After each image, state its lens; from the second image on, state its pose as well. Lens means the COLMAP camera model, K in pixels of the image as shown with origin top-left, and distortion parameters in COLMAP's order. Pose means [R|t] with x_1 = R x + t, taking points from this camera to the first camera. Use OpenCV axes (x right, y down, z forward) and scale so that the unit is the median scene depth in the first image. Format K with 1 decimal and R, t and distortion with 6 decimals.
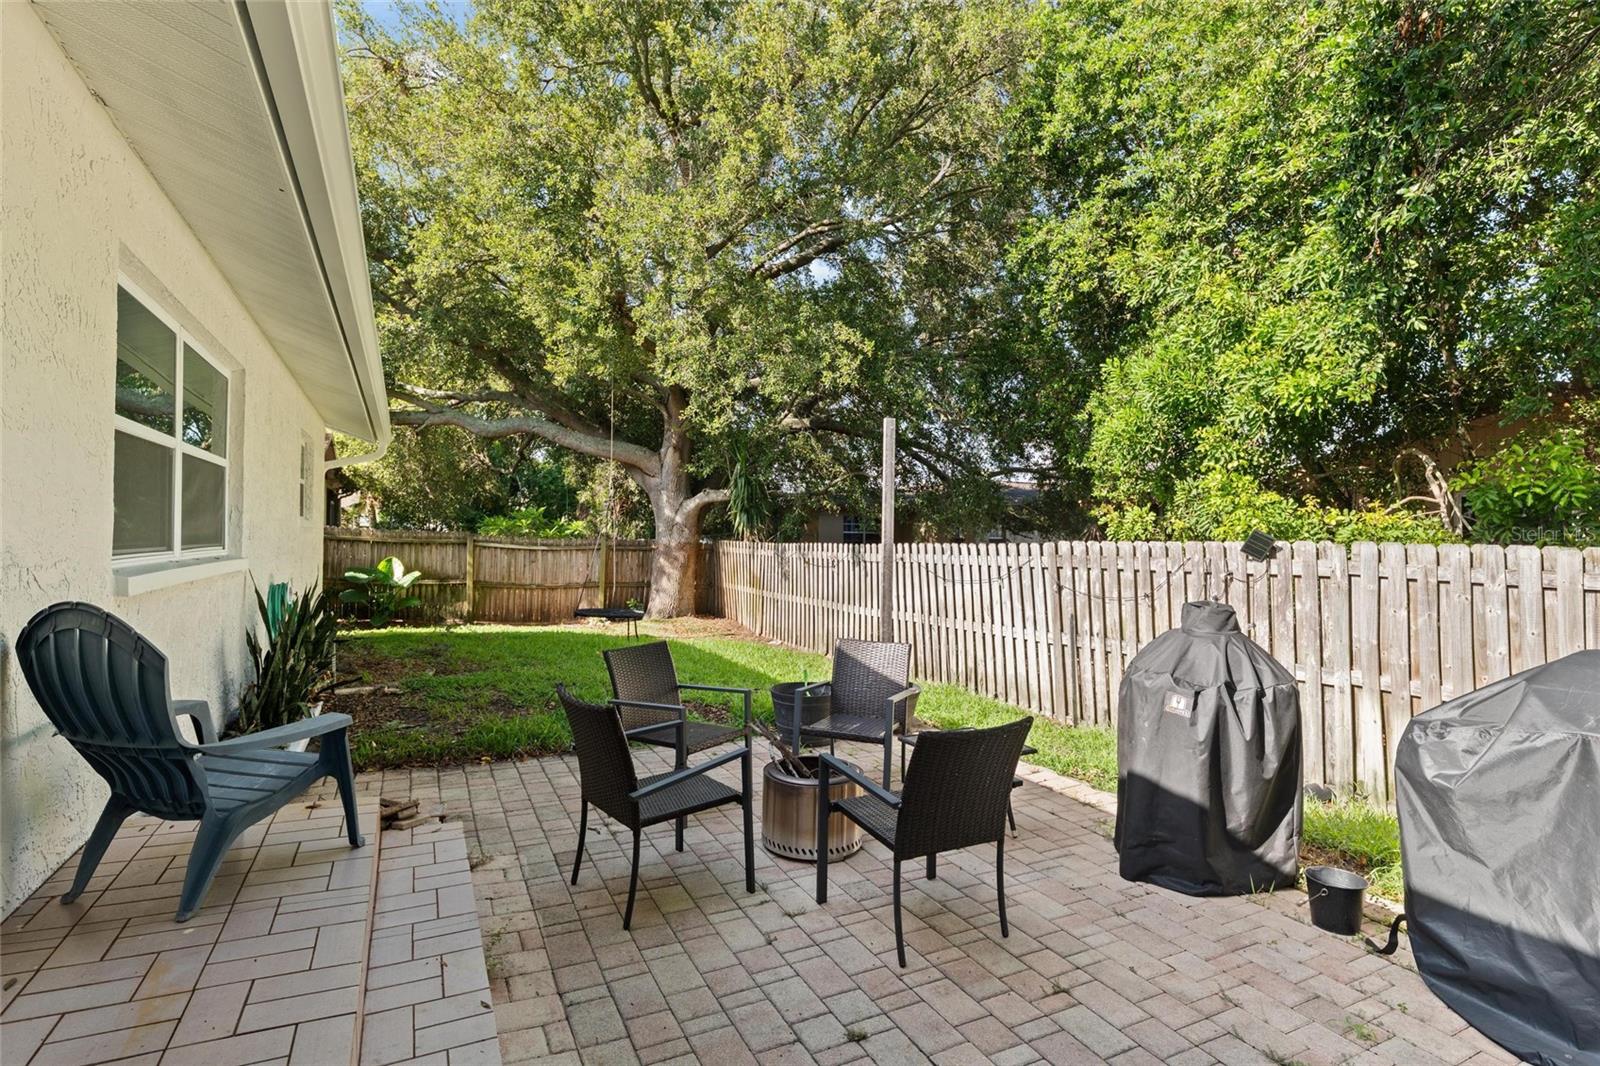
lens RADIAL K [[772.1, 0, 792.4], [0, 772.1, 529.0], [0, 0, 1]] dist [-0.003434, -0.000435]
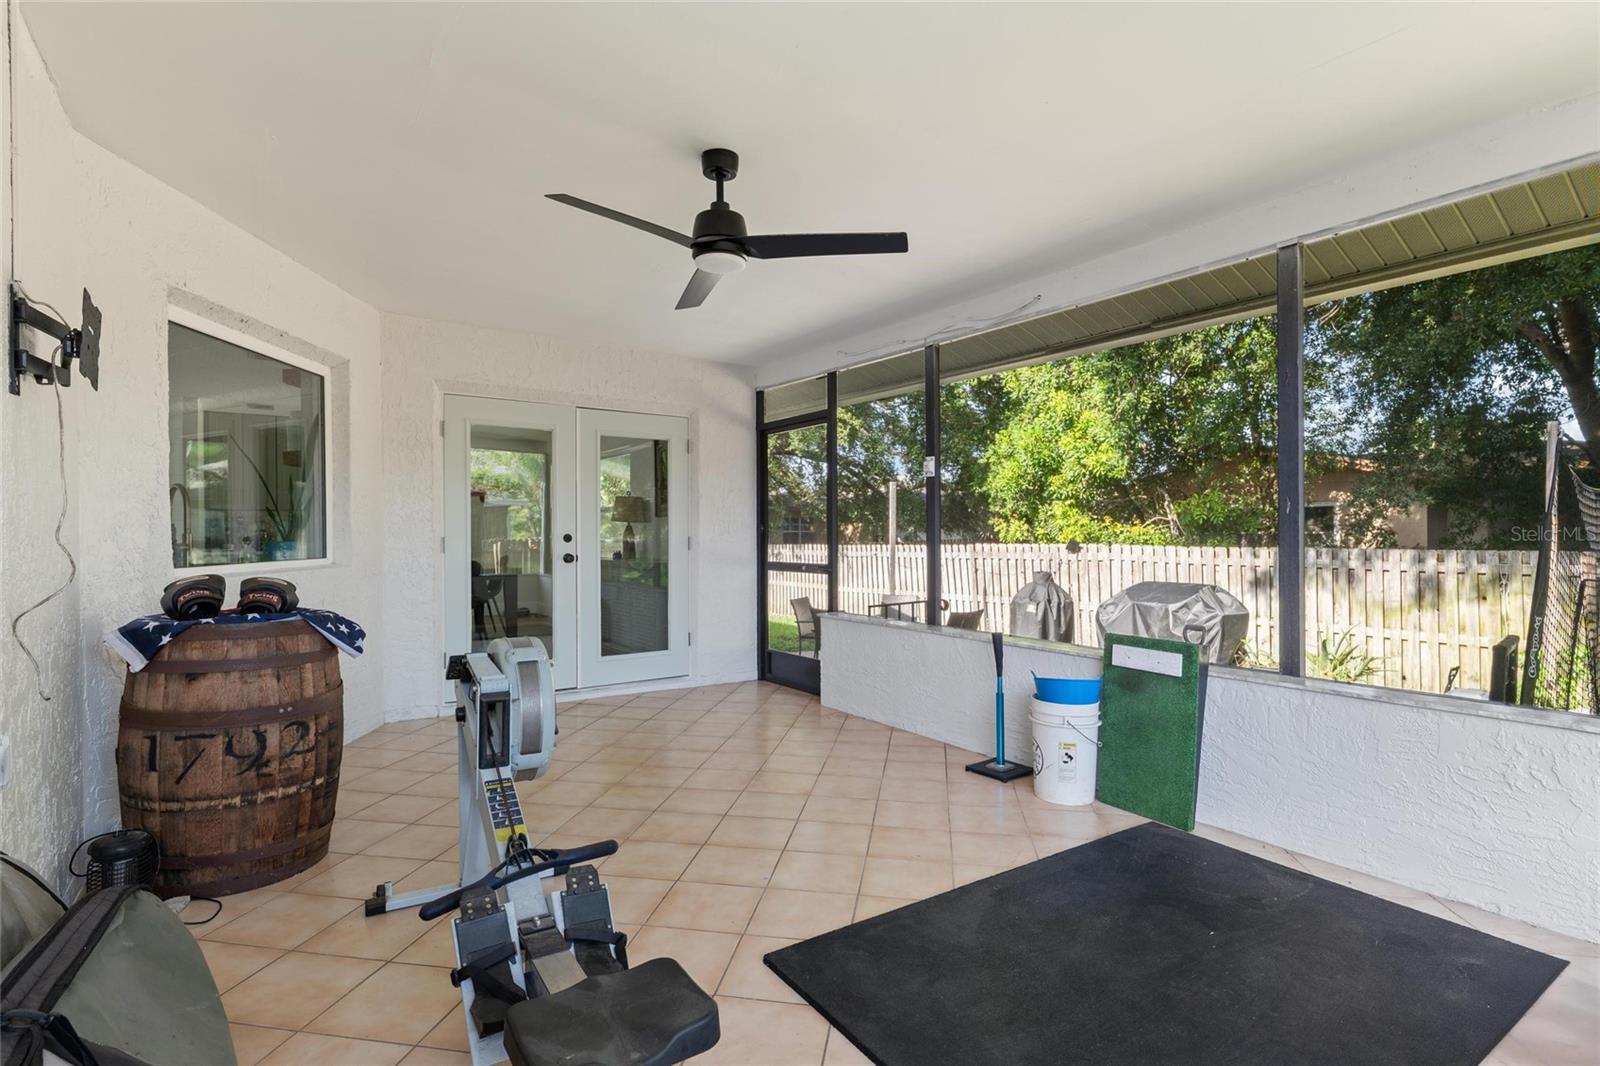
lens RADIAL K [[772.1, 0, 792.4], [0, 772.1, 529.0], [0, 0, 1]] dist [-0.003434, -0.000435]
pose [[0.990988, -0.012543, 0.133363, -0.315612], [0.011480, 0.999896, 0.008734, -0.039265], [-0.133458, -0.007125, 0.991029, -0.720574]]
